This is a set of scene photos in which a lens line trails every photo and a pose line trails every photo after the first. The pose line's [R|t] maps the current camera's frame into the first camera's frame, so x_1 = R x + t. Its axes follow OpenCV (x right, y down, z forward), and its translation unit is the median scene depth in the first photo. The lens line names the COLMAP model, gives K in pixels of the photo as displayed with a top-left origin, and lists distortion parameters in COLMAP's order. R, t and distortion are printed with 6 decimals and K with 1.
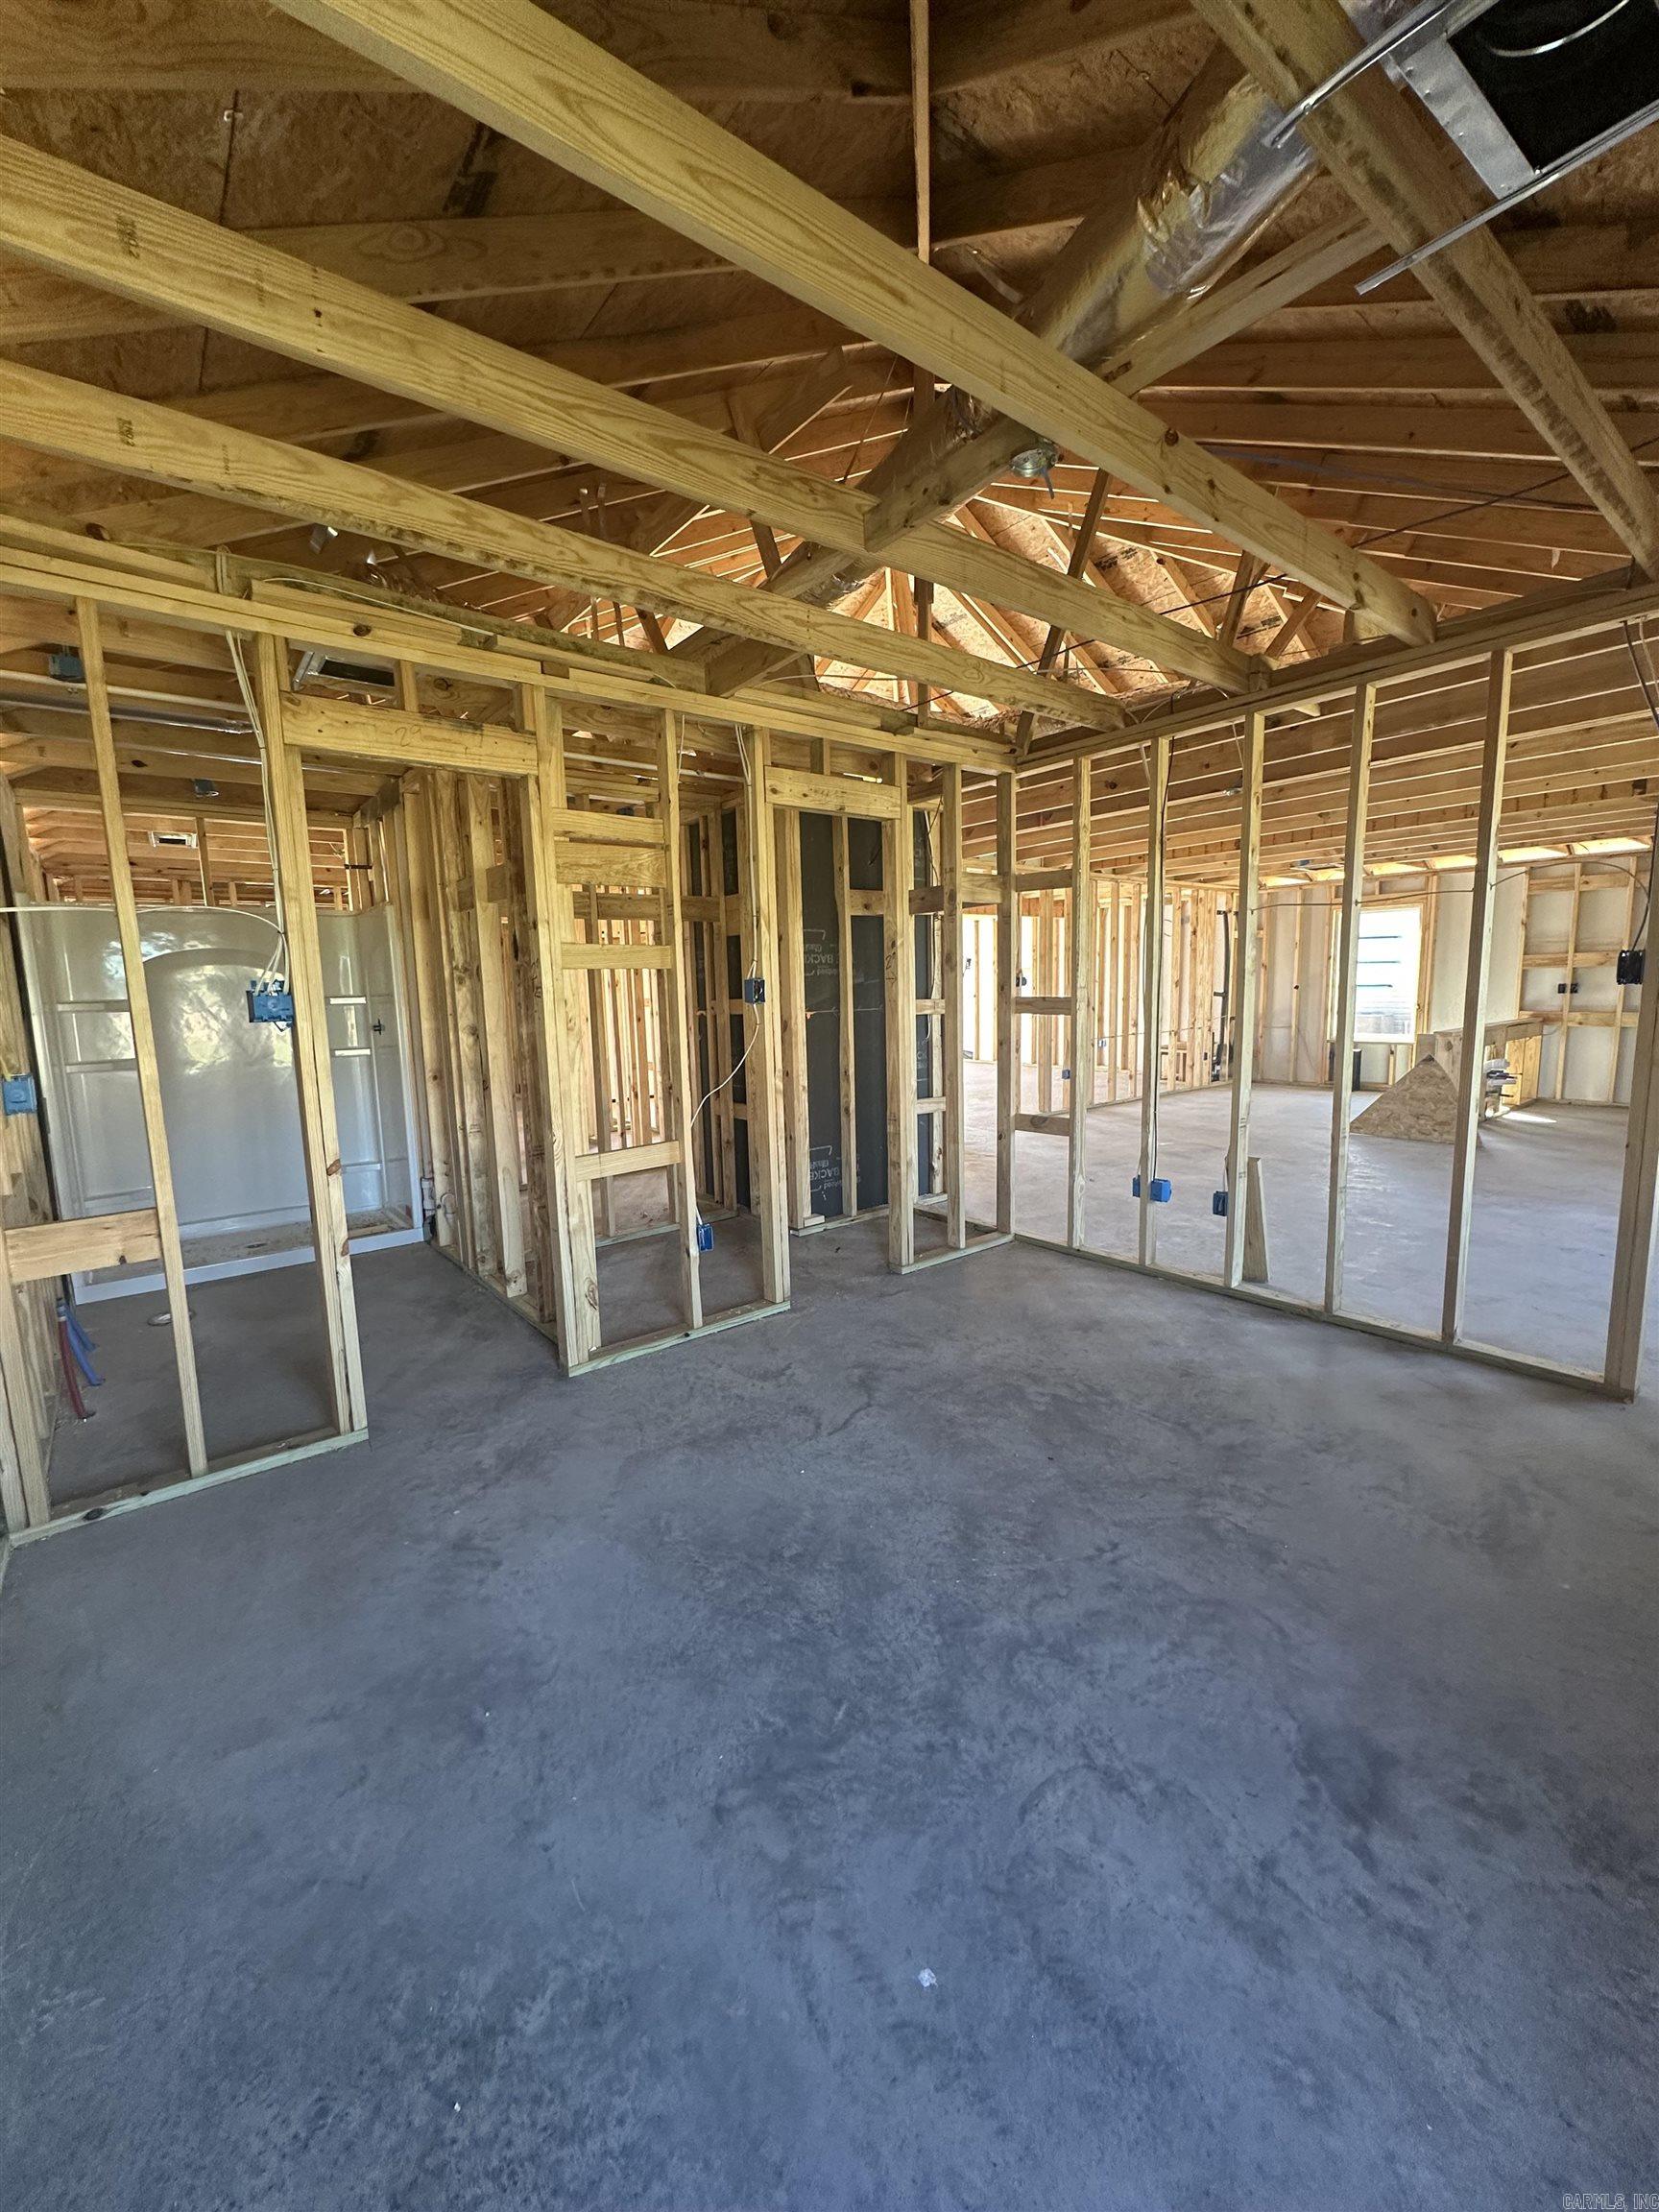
lens RADIAL K [[883.1, 0, 824.5], [0, 883.1, 1103.1], [0, 0, 1]] dist [-0.005346, 0.001384]
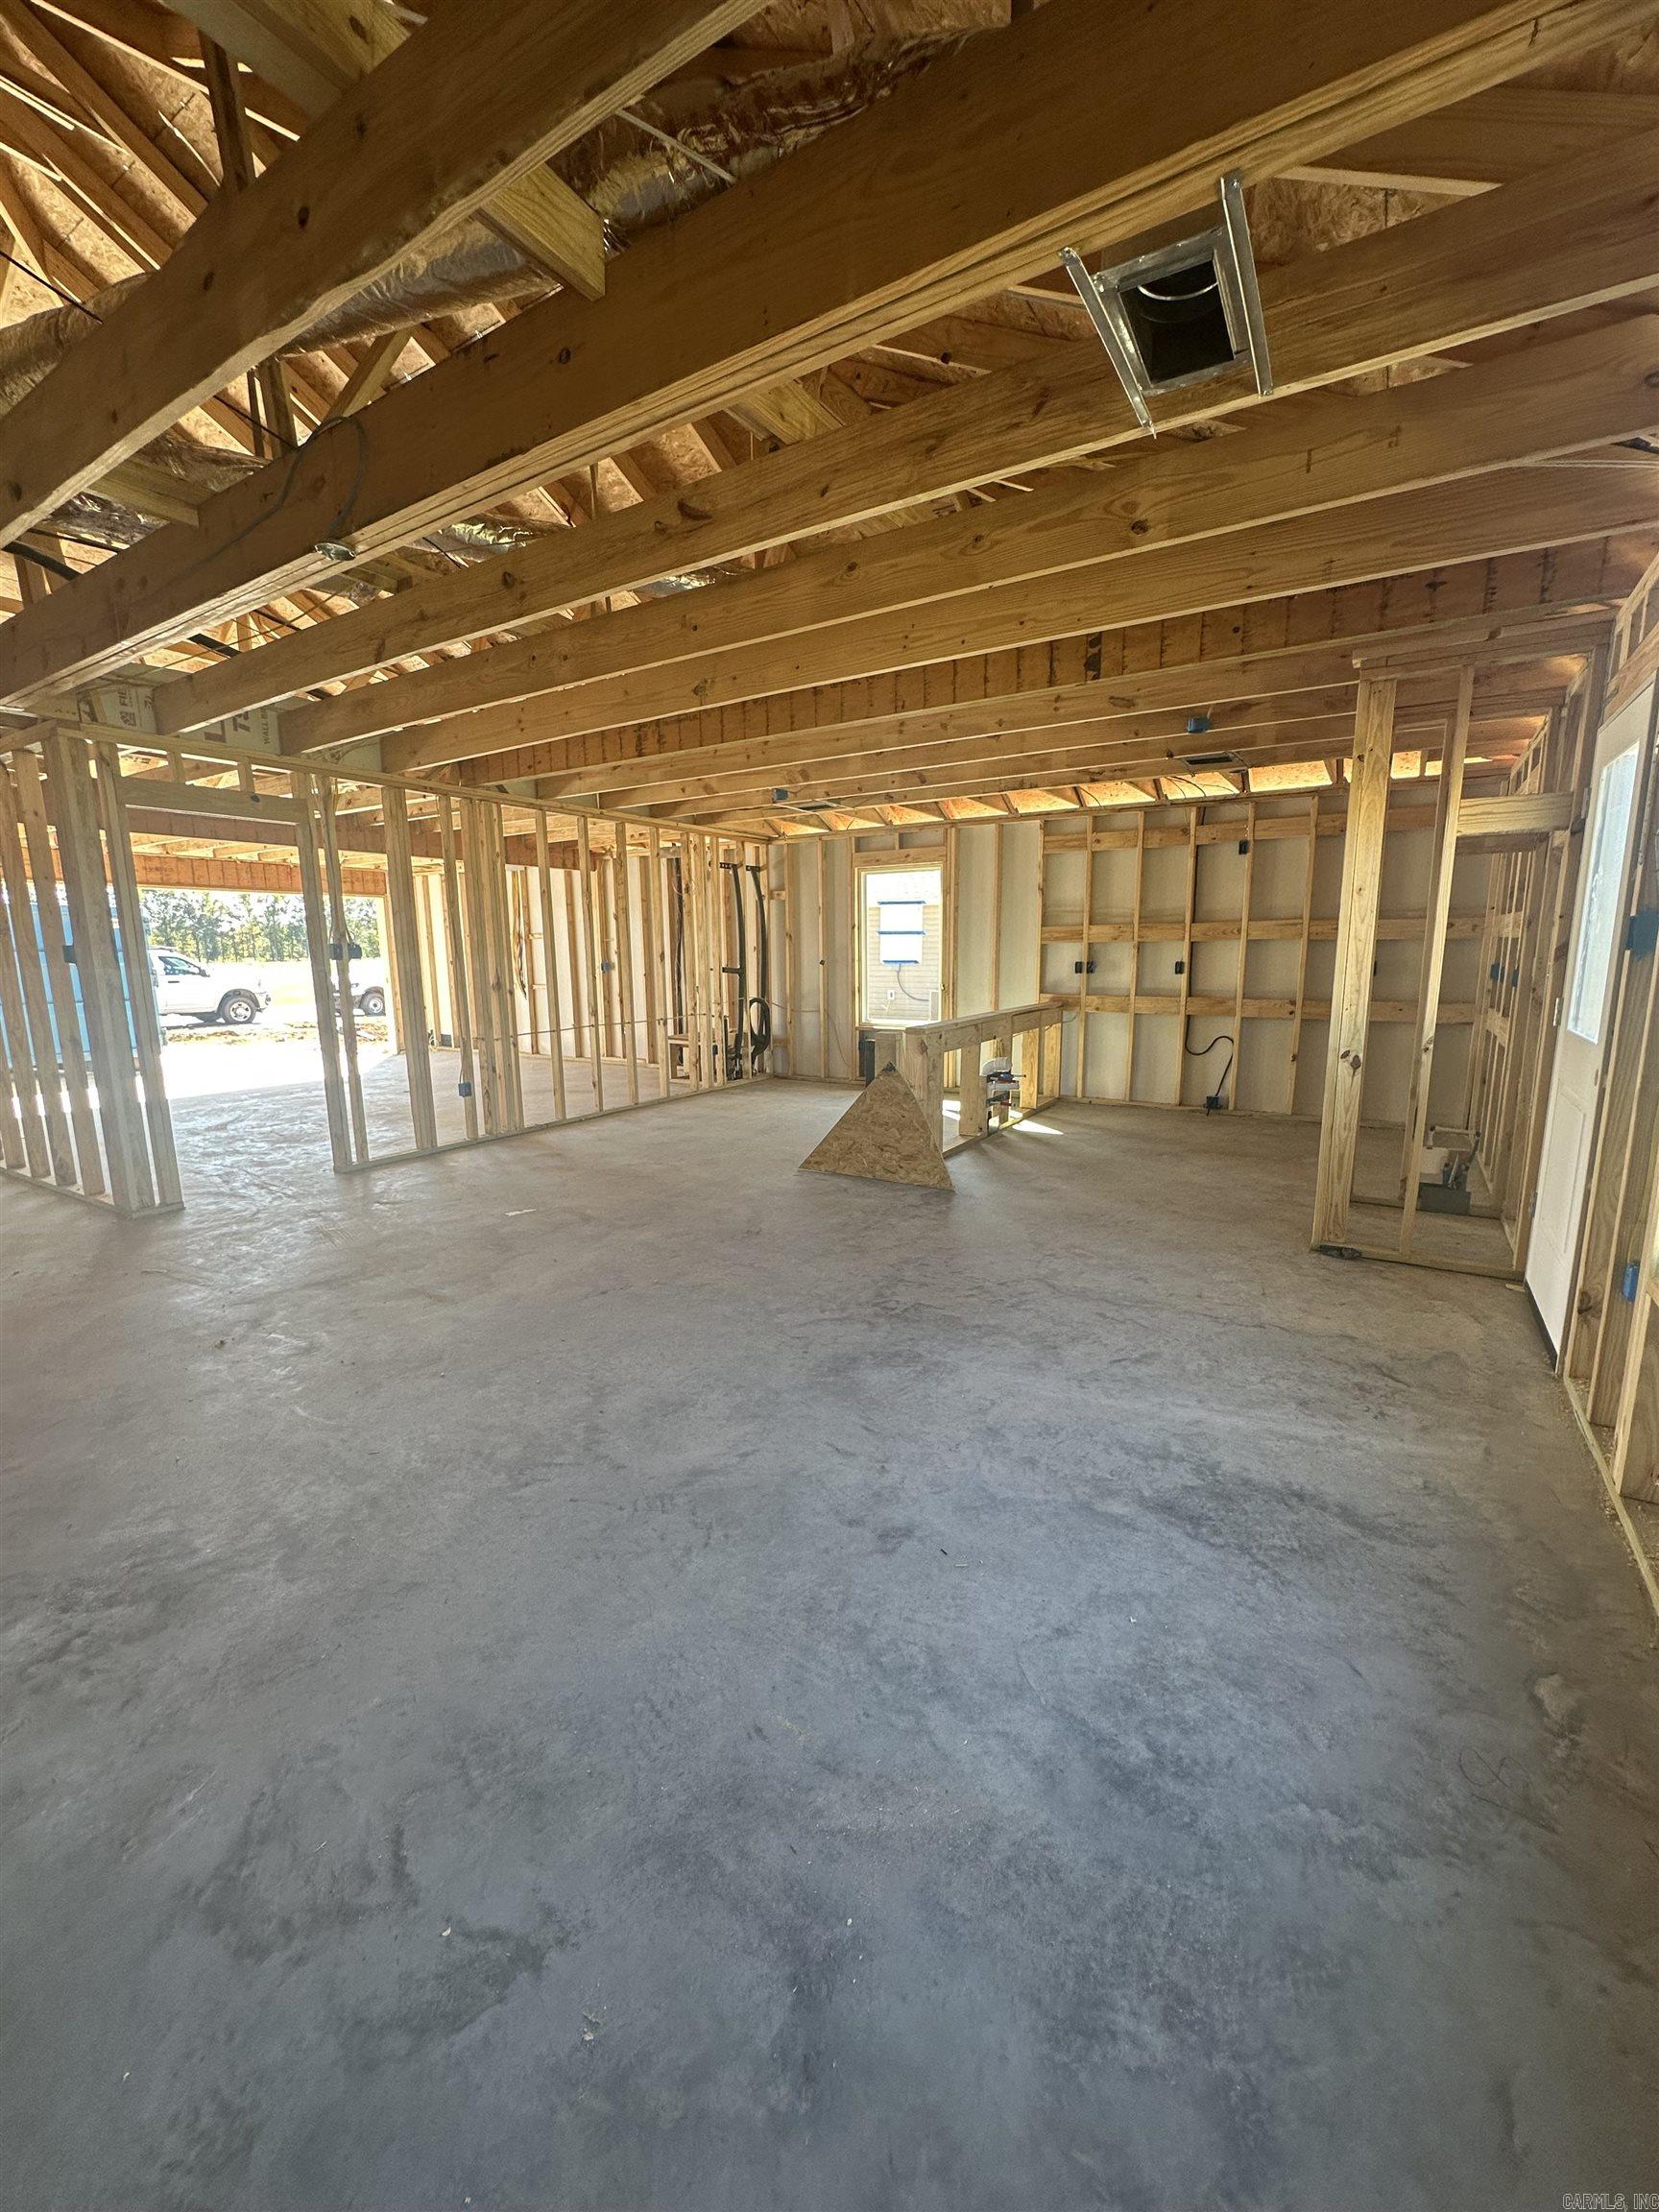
lens RADIAL K [[883.1, 0, 823.4], [0, 883.1, 1102.6], [0, 0, 1]] dist [-0.005346, 0.001384]
pose [[0.943867, -0.042600, 0.327566, 0.964031], [0.031309, 0.998722, 0.039667, -0.125112], [-0.328838, -0.027184, 0.943995, 0.827534]]
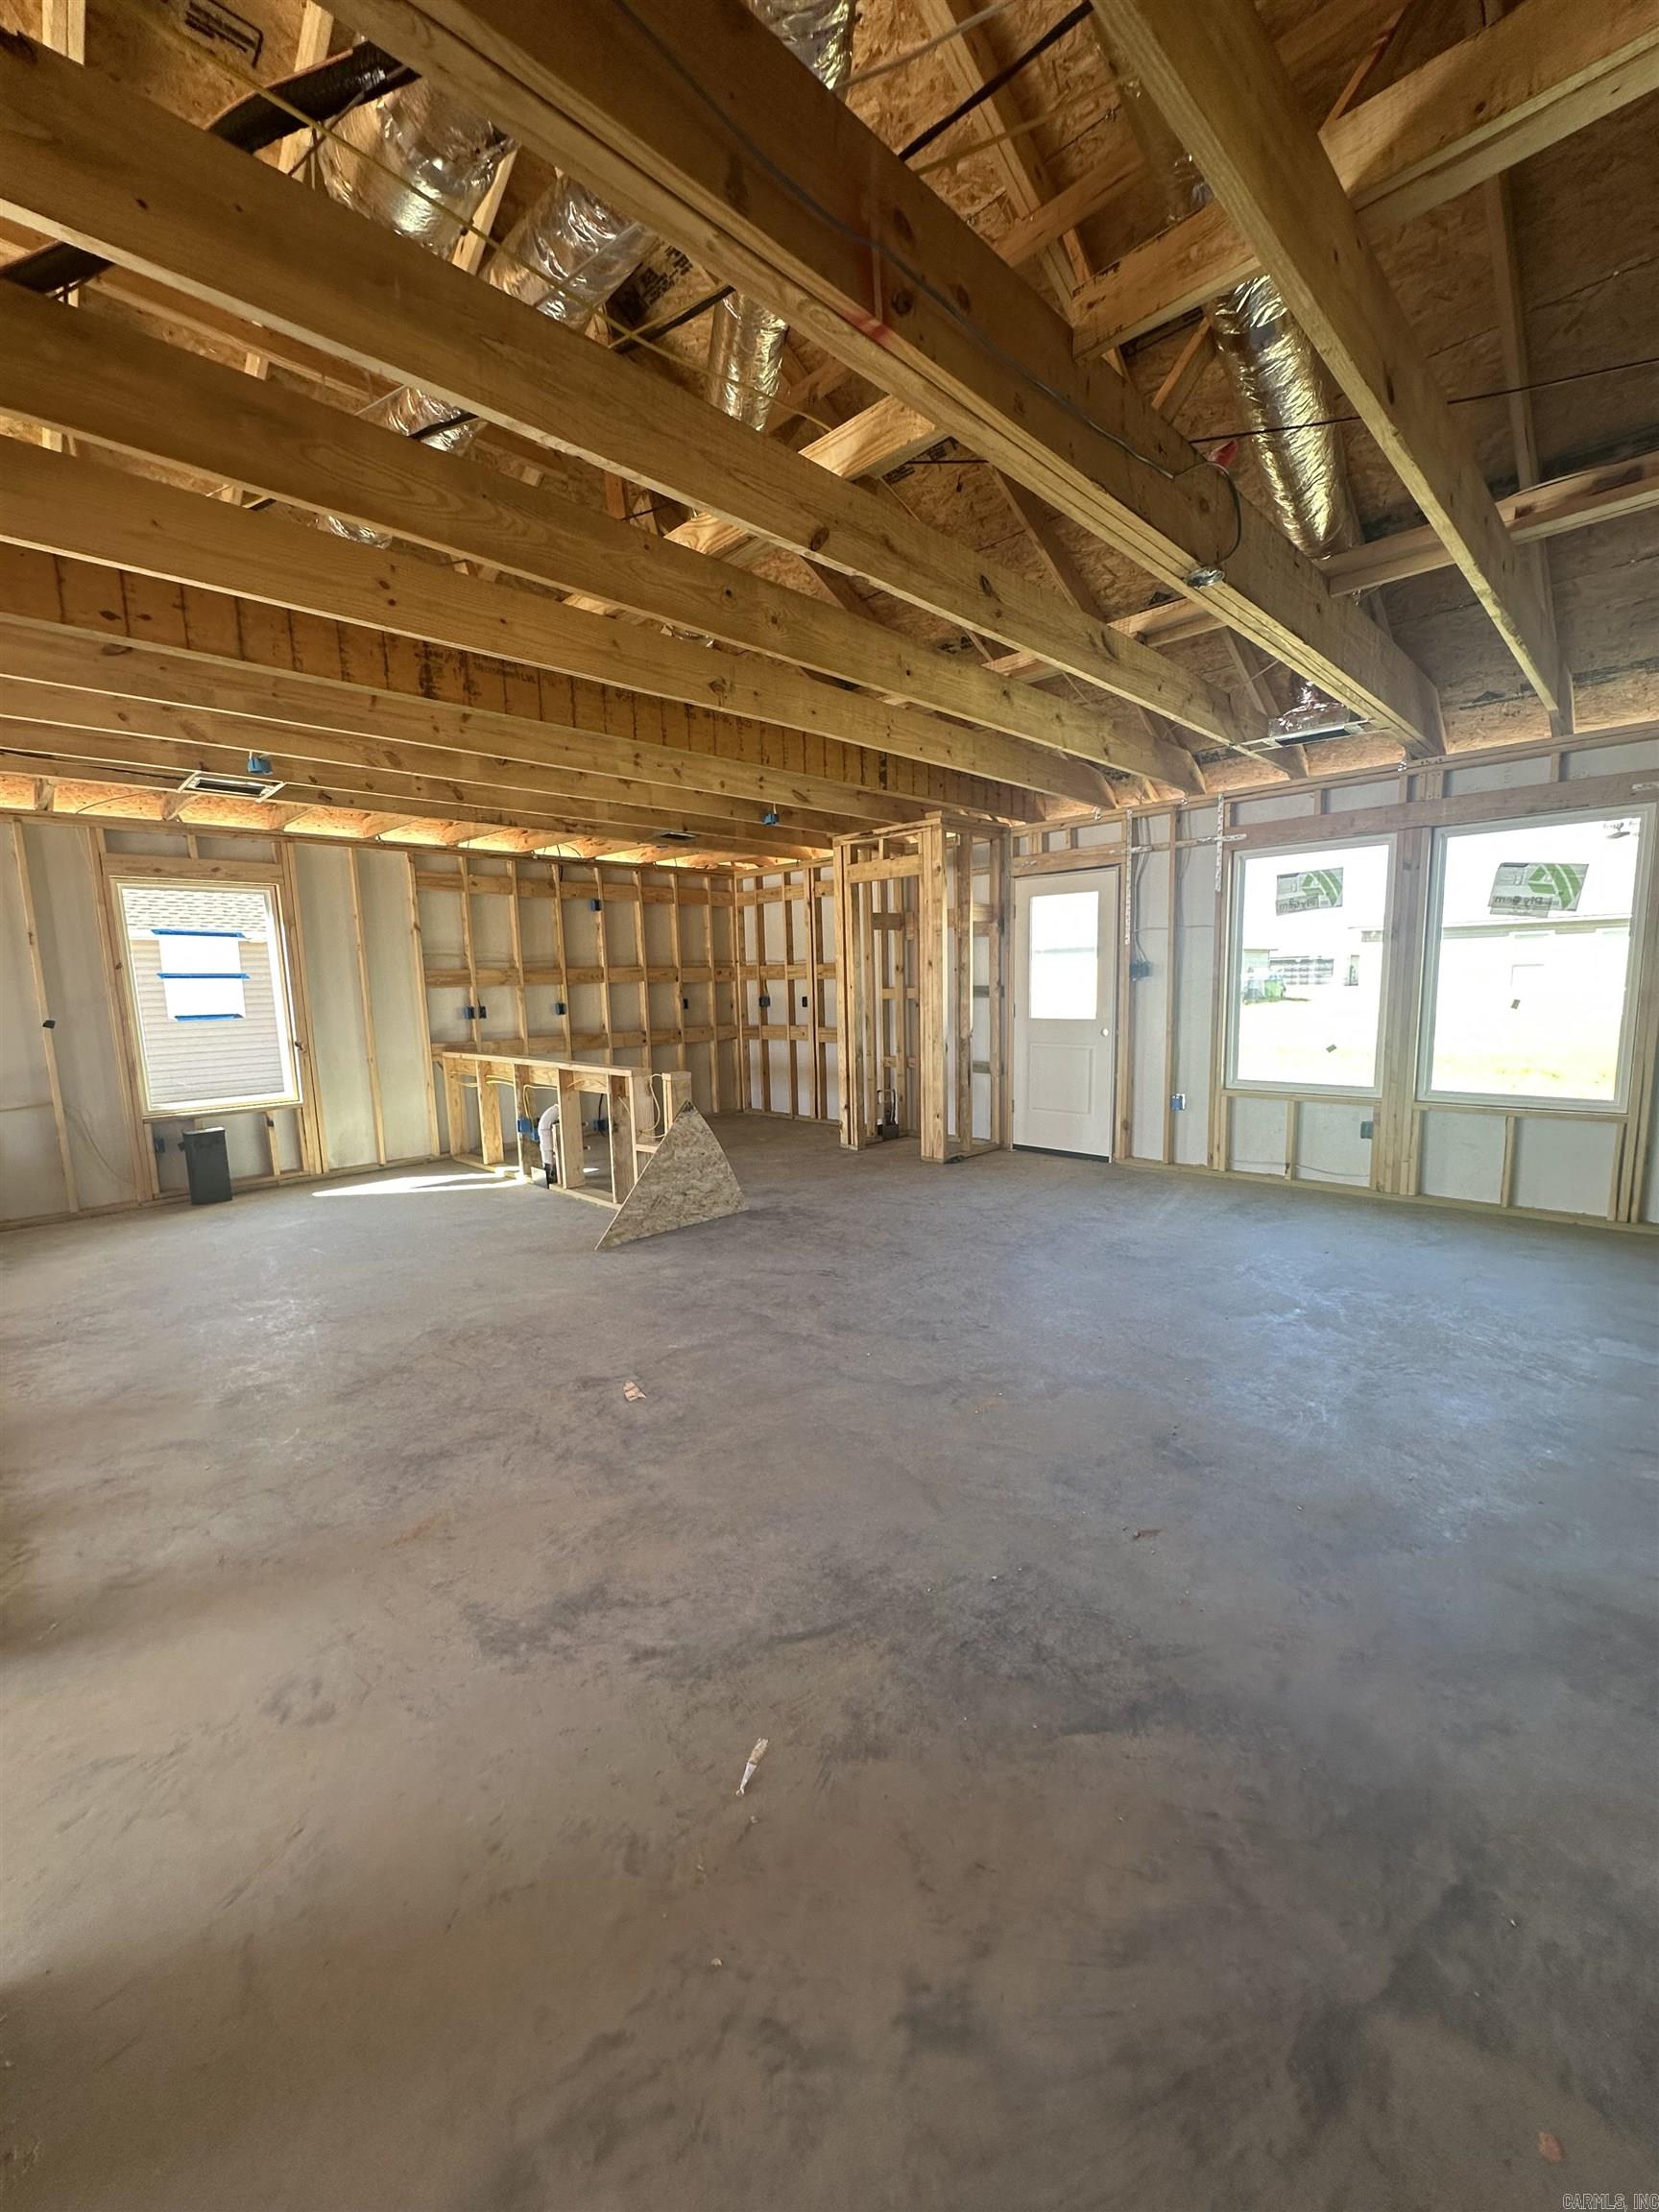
lens RADIAL K [[883.1, 0, 828.5], [0, 883.1, 1106.0], [0, 0, 1]] dist [-0.005346, 0.001384]
pose [[-0.121240, -0.112539, 0.986223, -0.025023], [0.158720, 0.978571, 0.131178, -0.300252], [-0.979852, 0.172437, -0.100780, 2.309569]]
